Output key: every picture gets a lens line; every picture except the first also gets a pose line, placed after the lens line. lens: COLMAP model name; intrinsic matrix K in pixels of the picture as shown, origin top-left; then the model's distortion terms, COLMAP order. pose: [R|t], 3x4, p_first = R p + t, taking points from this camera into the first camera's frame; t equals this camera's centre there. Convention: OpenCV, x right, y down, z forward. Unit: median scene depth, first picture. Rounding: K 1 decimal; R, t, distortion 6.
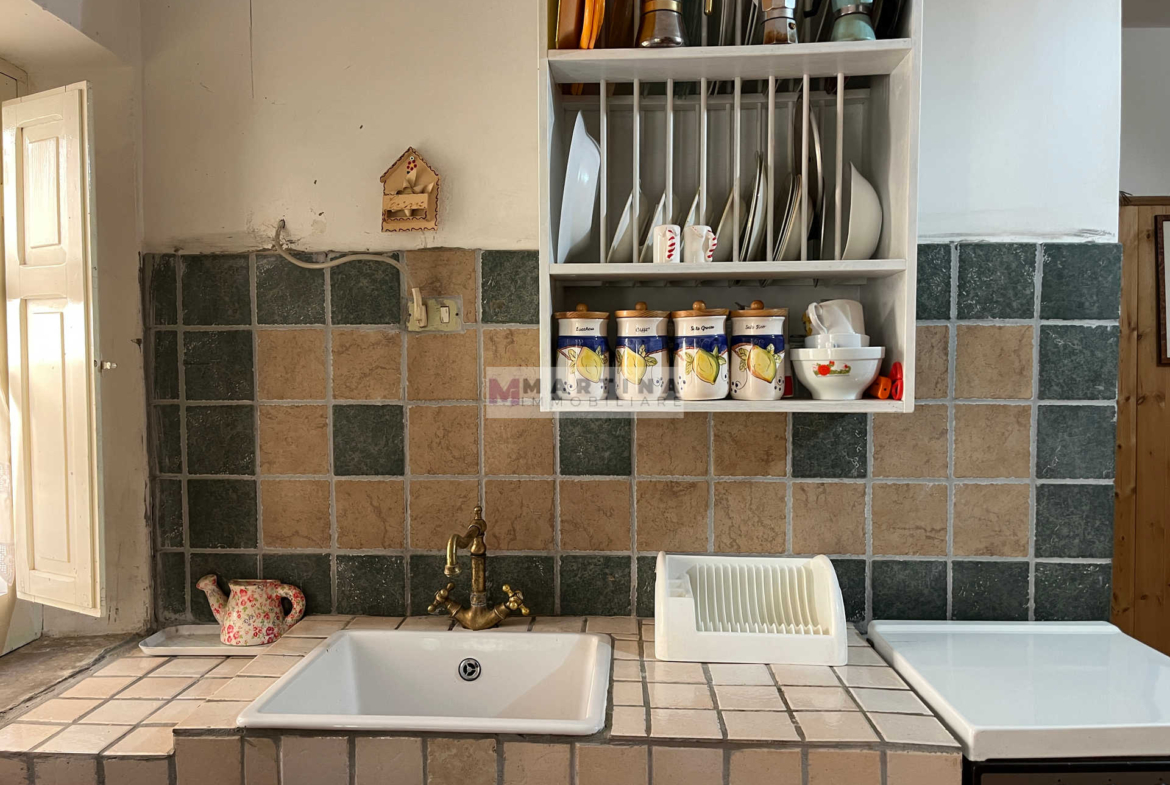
lens RADIAL K [[891.0, 0, 580.3], [0, 891.0, 401.9], [0, 0, 1]] dist [0.045432, -0.047236]
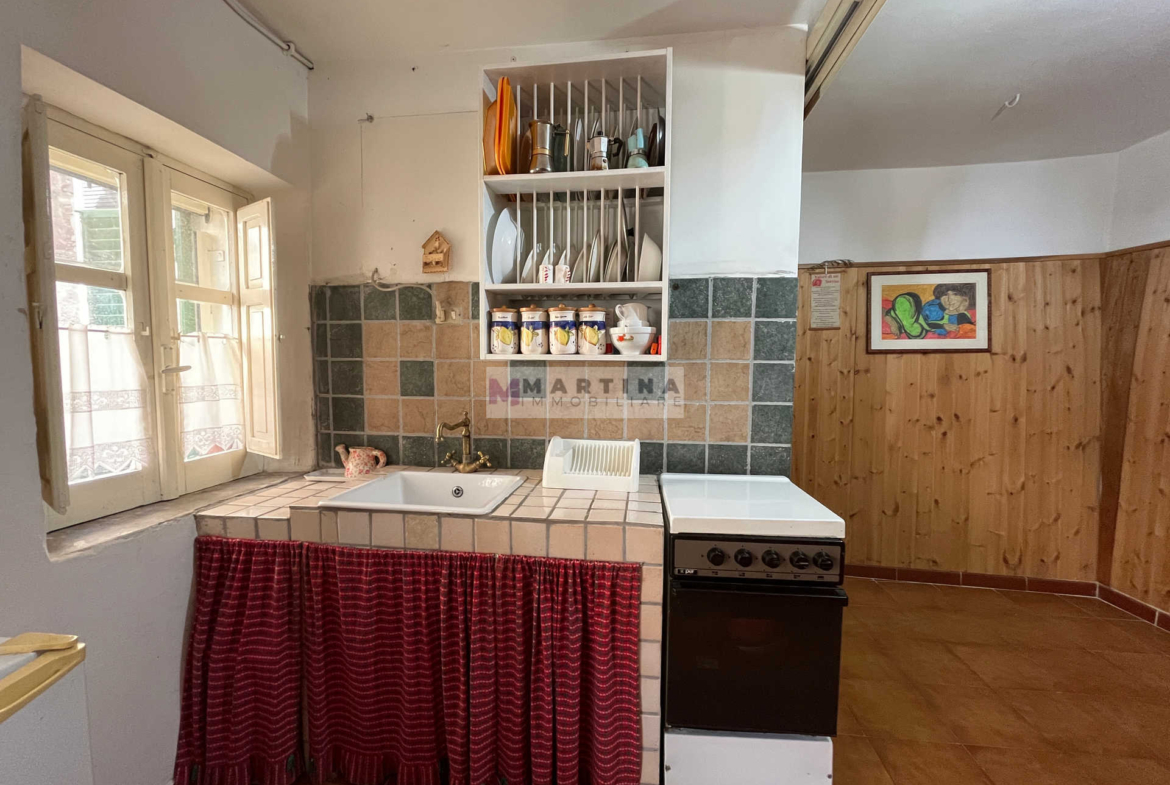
lens RADIAL K [[471.4, 0, 588.2], [0, 471.4, 394.5], [0, 0, 1]] dist [0.000408, -0.000680]
pose [[0.997403, 0.015071, -0.070431, 0.234863], [-0.013923, 0.999762, 0.016768, 0.059582], [0.070667, -0.015744, 0.997376, -0.024045]]
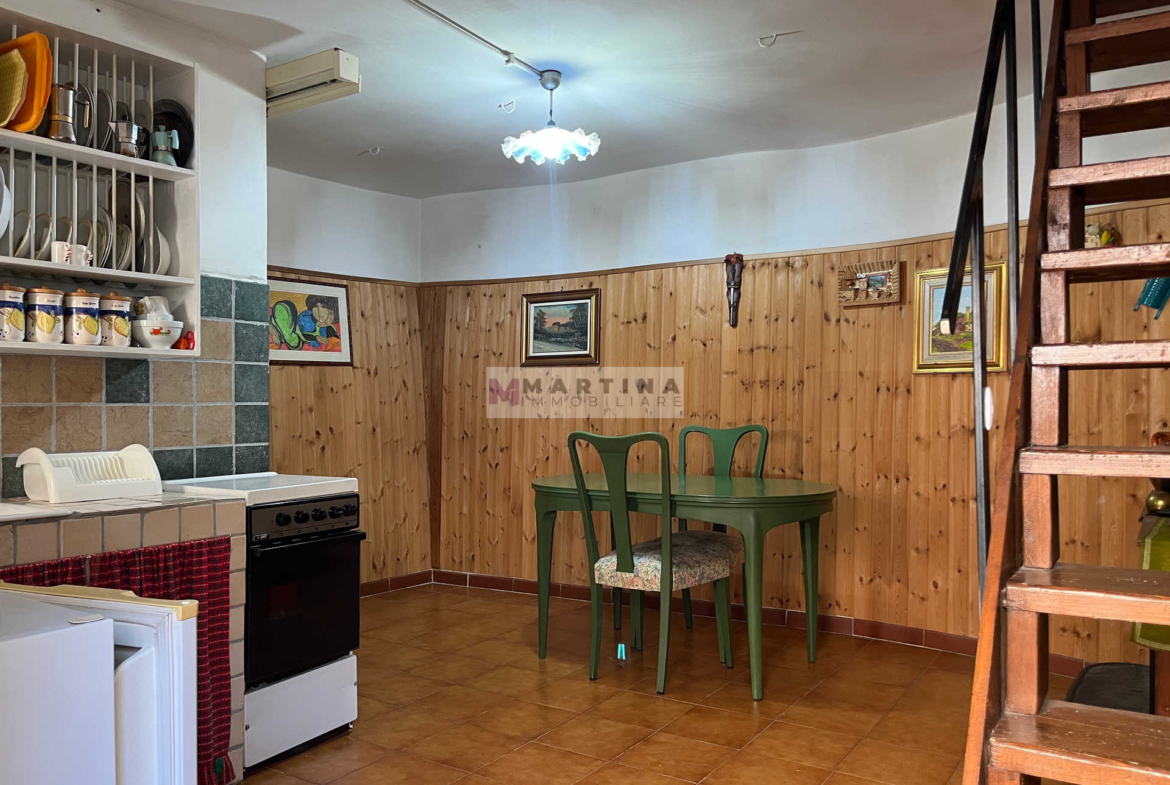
lens RADIAL K [[891.0, 0, 581.9], [0, 891.0, 399.3], [0, 0, 1]] dist [0.045432, -0.047236]
pose [[0.528357, 0.005038, 0.849008, -0.736488], [0.043992, 0.998477, -0.033303, 0.178669], [-0.847882, 0.054946, 0.527330, -0.644553]]
